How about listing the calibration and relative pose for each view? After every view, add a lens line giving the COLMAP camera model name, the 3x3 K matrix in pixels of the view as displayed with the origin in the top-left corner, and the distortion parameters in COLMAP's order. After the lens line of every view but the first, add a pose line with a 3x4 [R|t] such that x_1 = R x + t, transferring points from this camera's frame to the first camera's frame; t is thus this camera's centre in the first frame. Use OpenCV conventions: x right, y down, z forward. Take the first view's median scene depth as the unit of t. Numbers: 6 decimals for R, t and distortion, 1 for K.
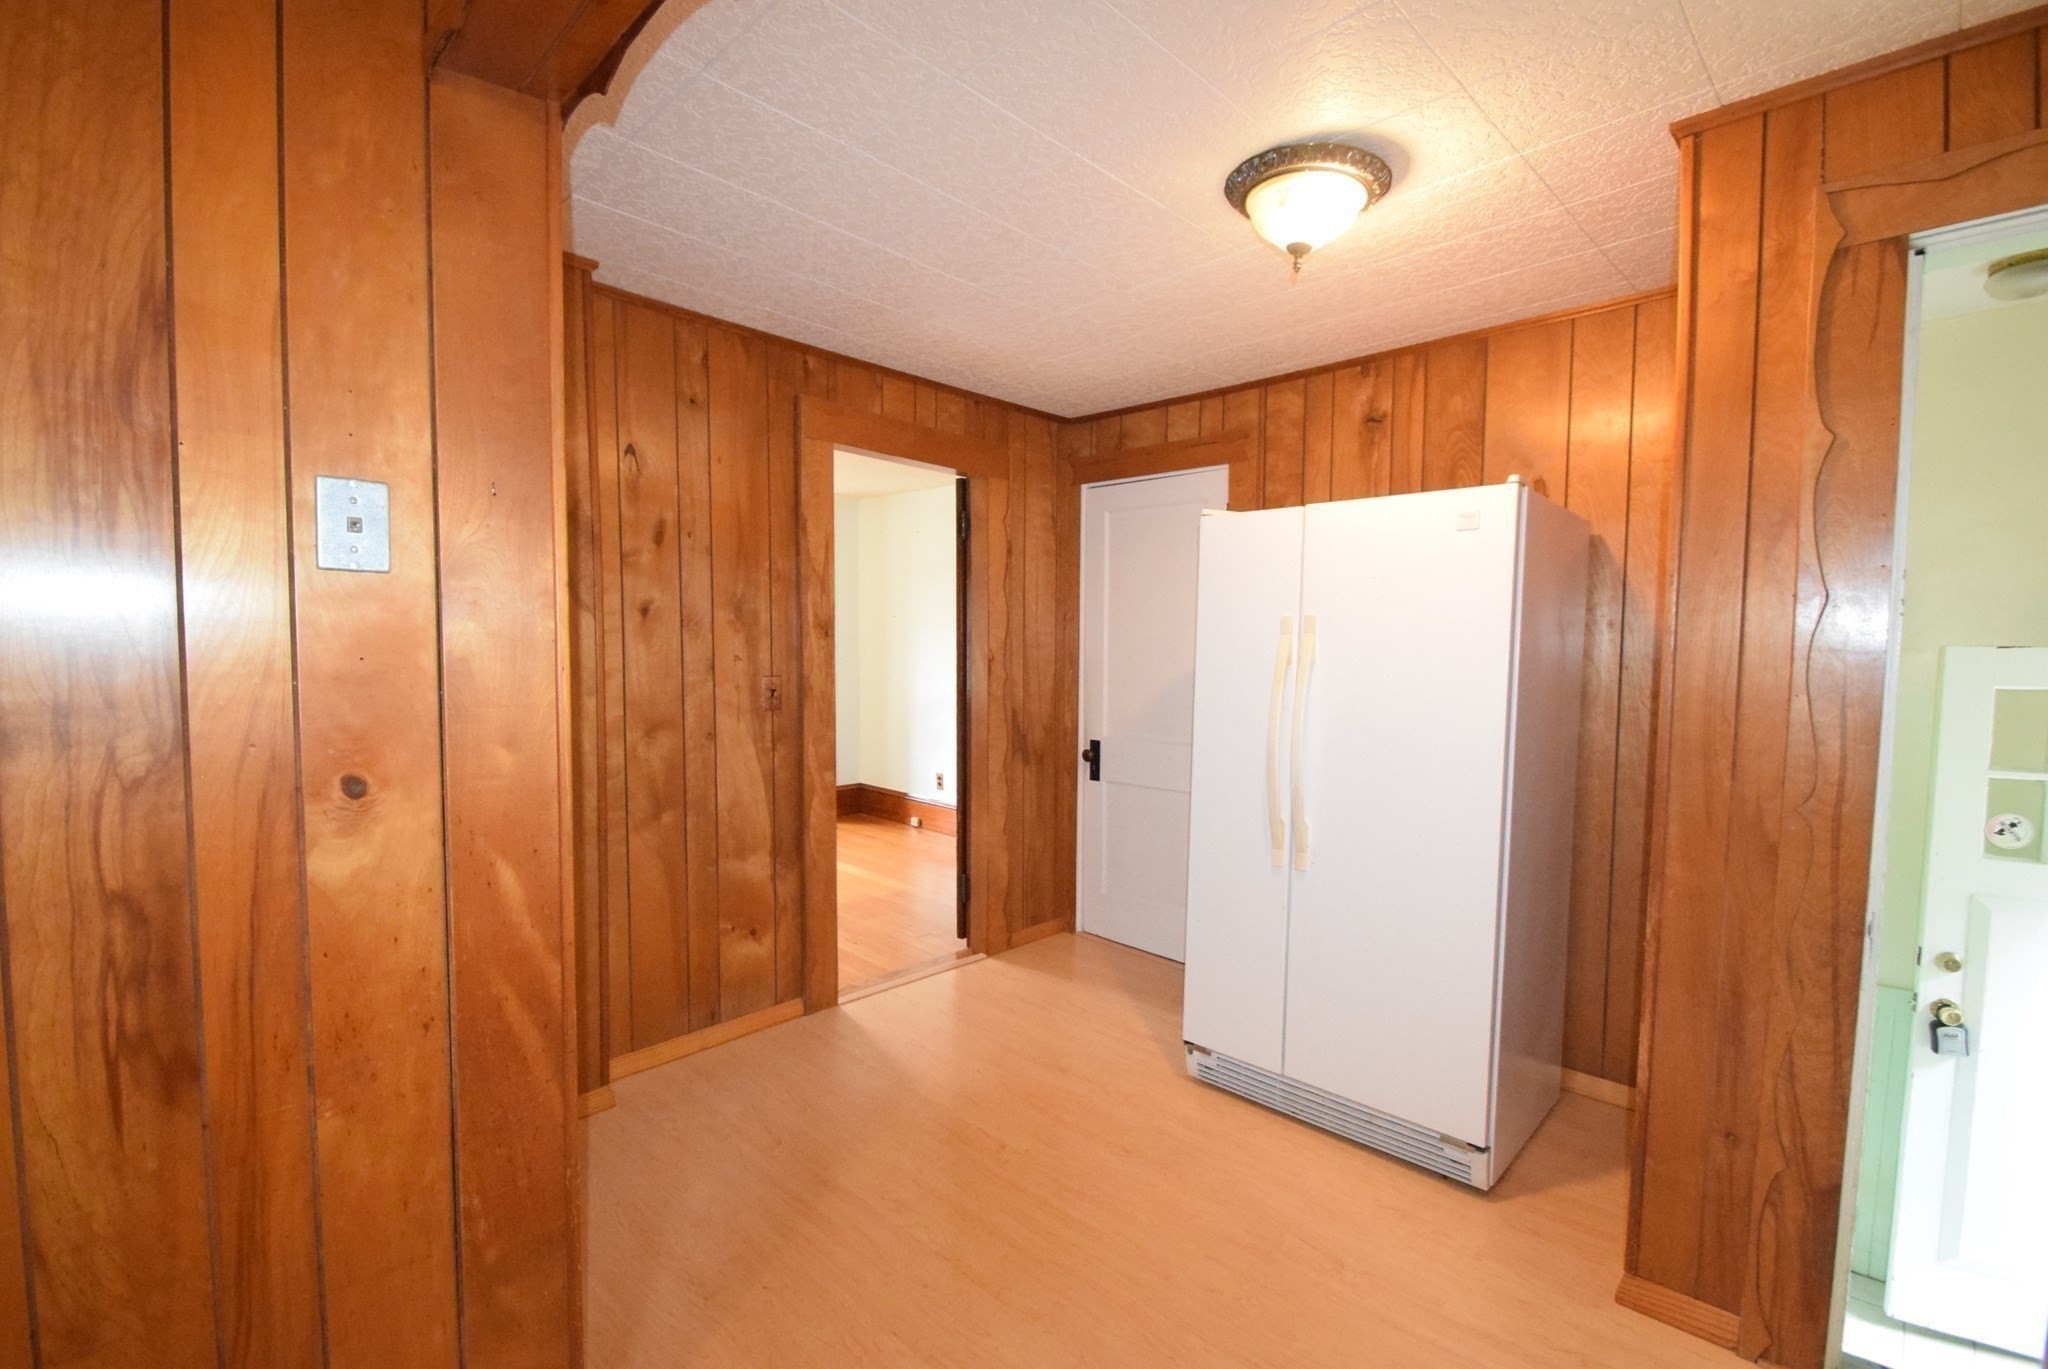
lens RADIAL K [[898.0, 0, 1016.2], [0, 898.0, 694.1], [0, 0, 1]] dist [-0.014642, -0.001438]
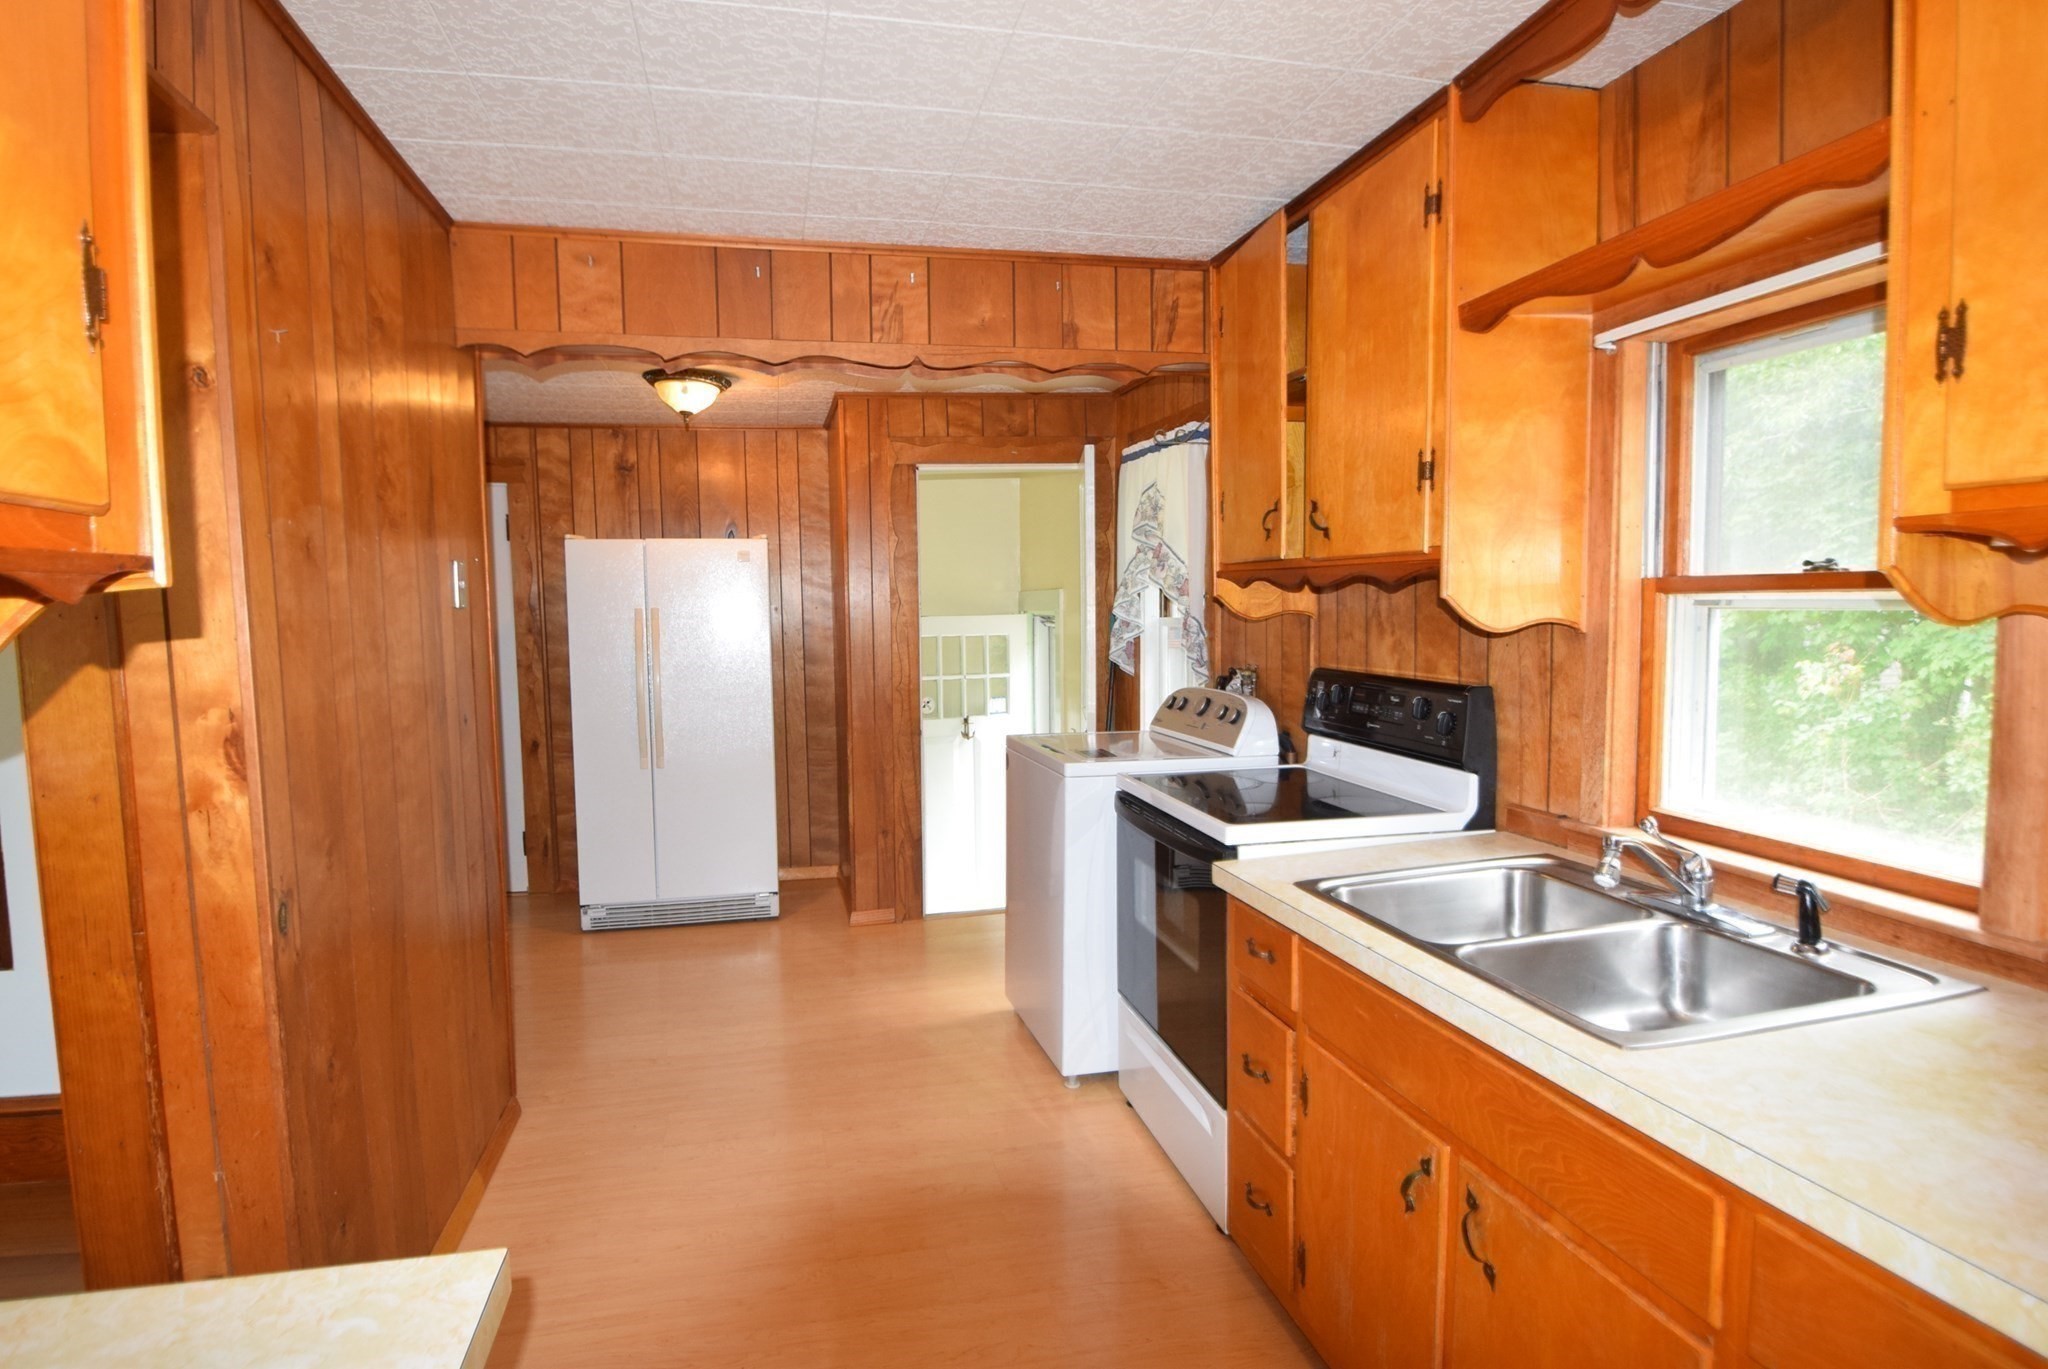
lens RADIAL K [[1115.3, 0, 1027.0], [0, 1115.3, 688.1], [0, 0, 1]] dist [-0.029757, -0.000519]
pose [[0.535996, -0.081027, 0.840323, -0.711910], [0.065378, 0.996378, 0.054373, -0.008312], [-0.841685, 0.025795, 0.539352, -0.453372]]
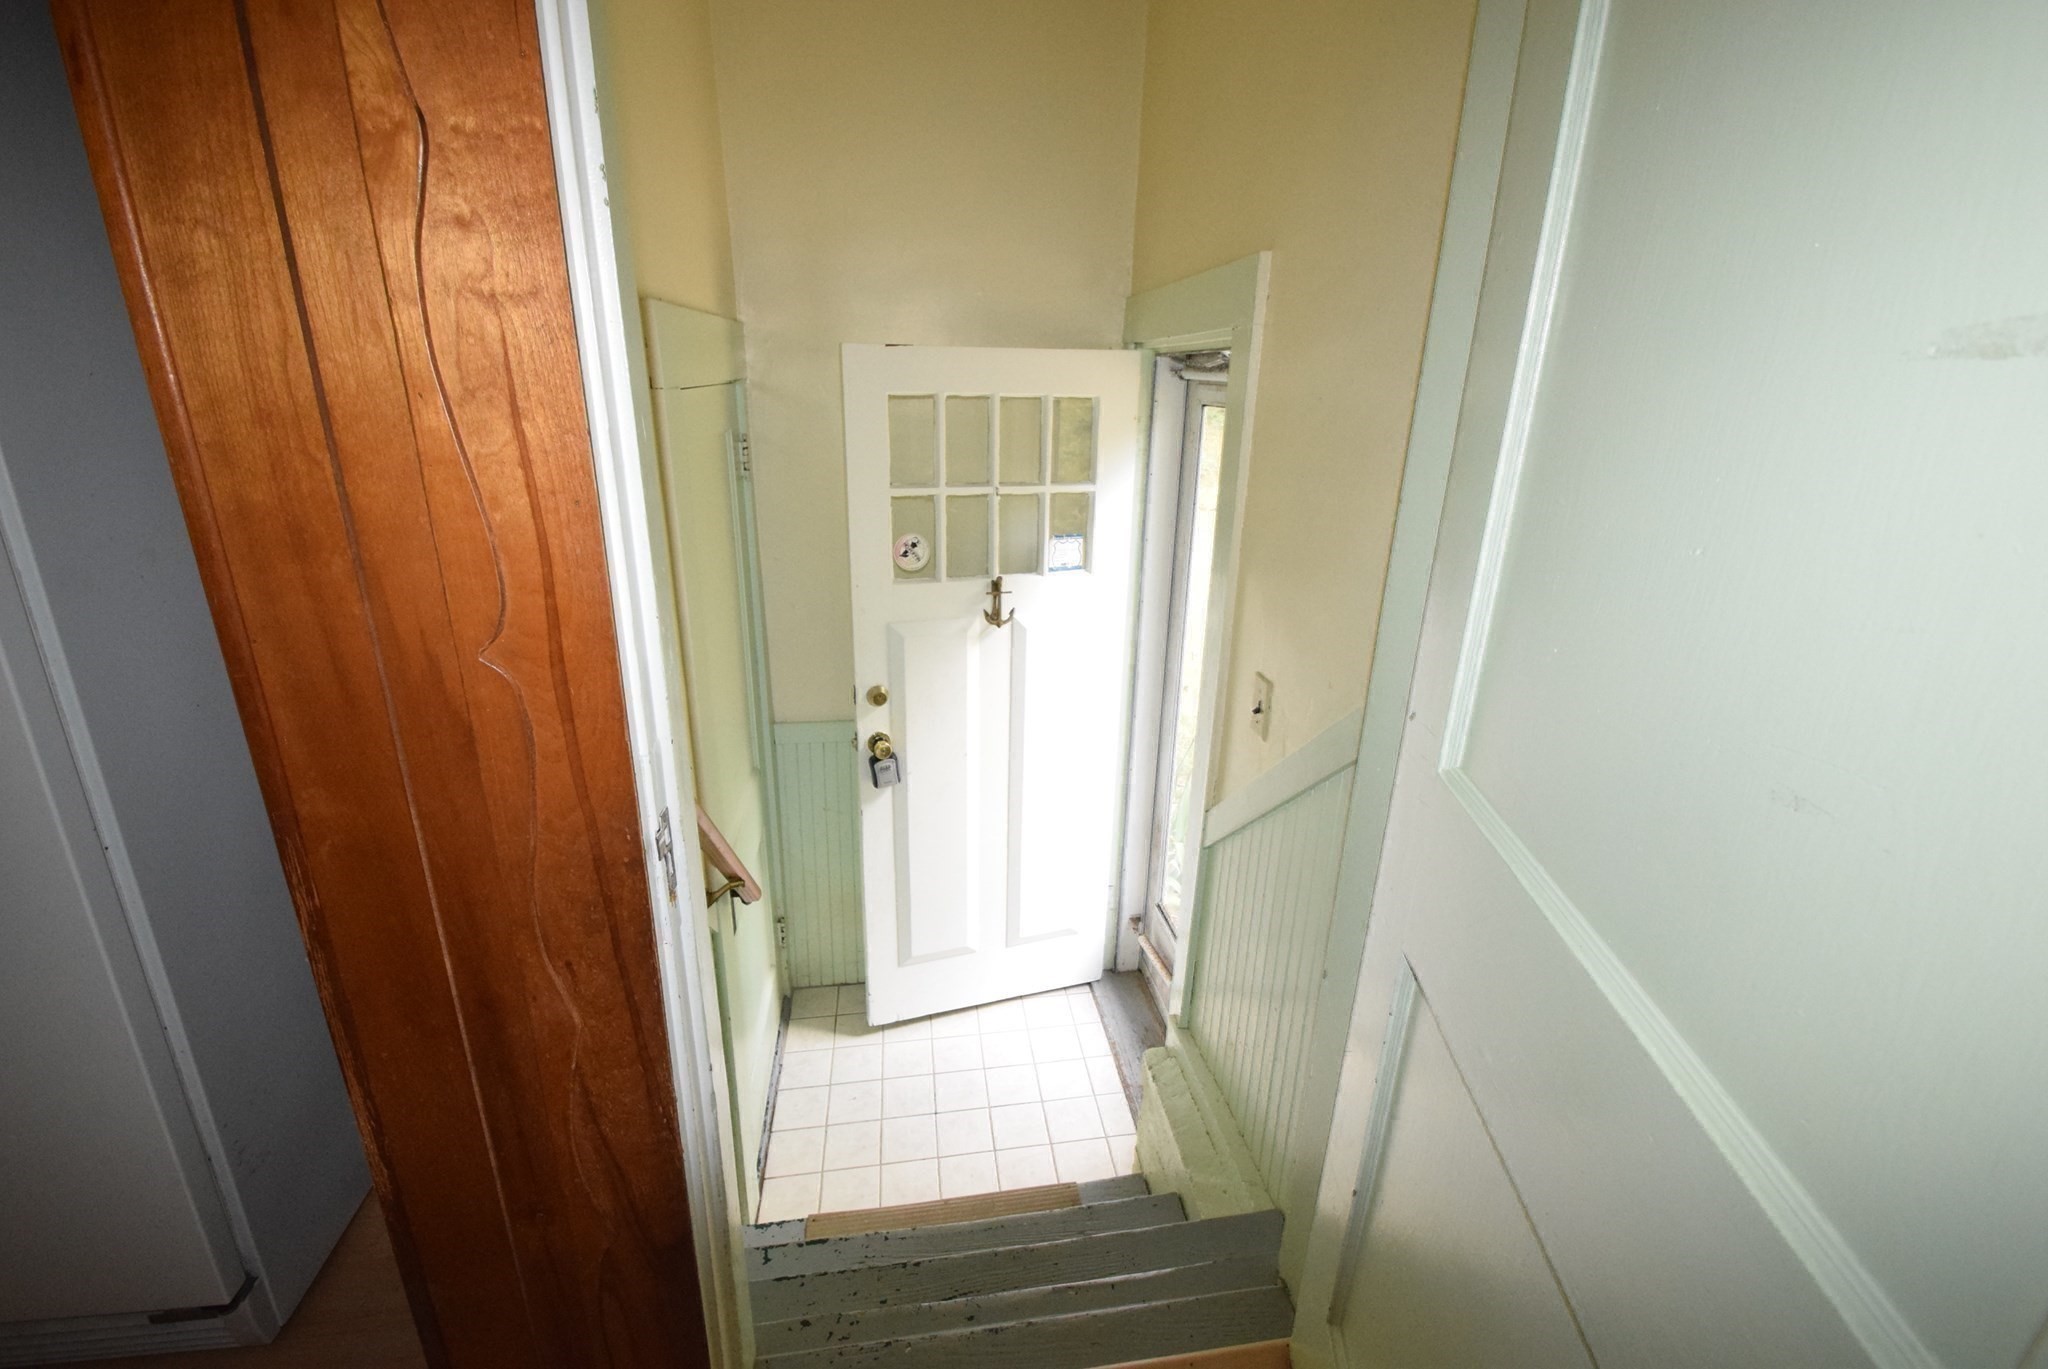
lens RADIAL K [[898.0, 0, 1028.2], [0, 898.0, 683.2], [0, 0, 1]] dist [-0.014642, -0.001438]
pose [[0.602085, -0.252748, 0.757372, 0.493806], [0.029144, 0.954899, 0.295497, 0.011123], [-0.797900, -0.155842, 0.582296, 0.356118]]
